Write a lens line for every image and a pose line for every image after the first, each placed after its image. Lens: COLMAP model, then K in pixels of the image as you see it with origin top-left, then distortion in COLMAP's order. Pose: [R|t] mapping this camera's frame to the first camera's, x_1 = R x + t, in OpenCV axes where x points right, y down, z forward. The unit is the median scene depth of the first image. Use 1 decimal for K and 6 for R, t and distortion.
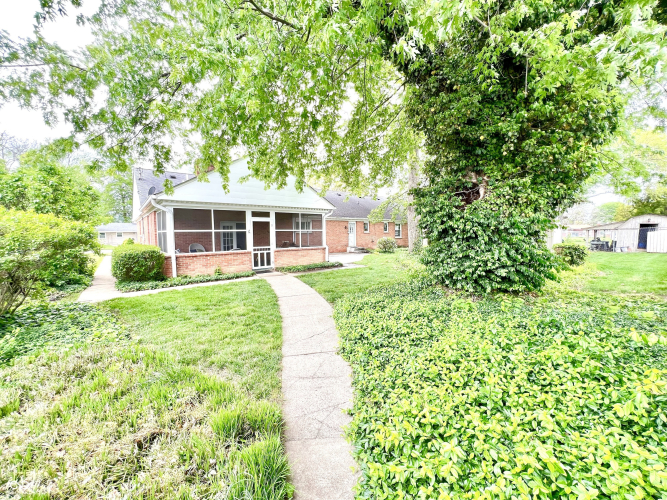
lens RADIAL K [[268.5, 0, 330.9], [0, 268.5, 248.7], [0, 0, 1]] dist [0.001078, 0.000578]
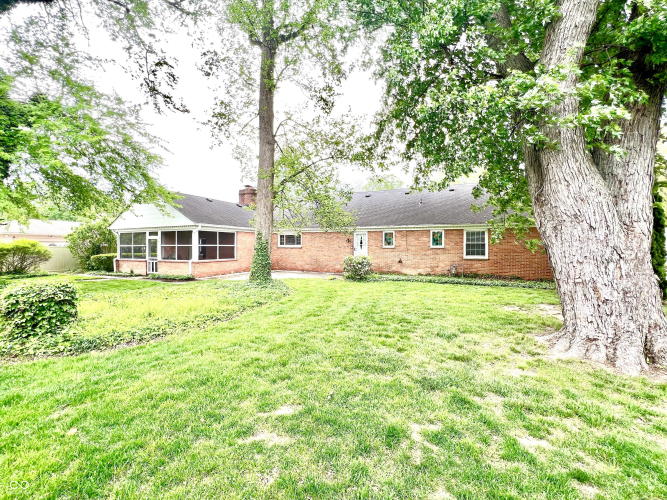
lens RADIAL K [[289.1, 0, 333.5], [0, 289.1, 250.0], [0, 0, 1]] dist [0.002723, 0.000030]
pose [[0.432641, 0.018368, -0.901379, 1.436088], [-0.055747, 0.998424, -0.006412, -0.085402], [0.899841, 0.053023, 0.432984, 1.167947]]
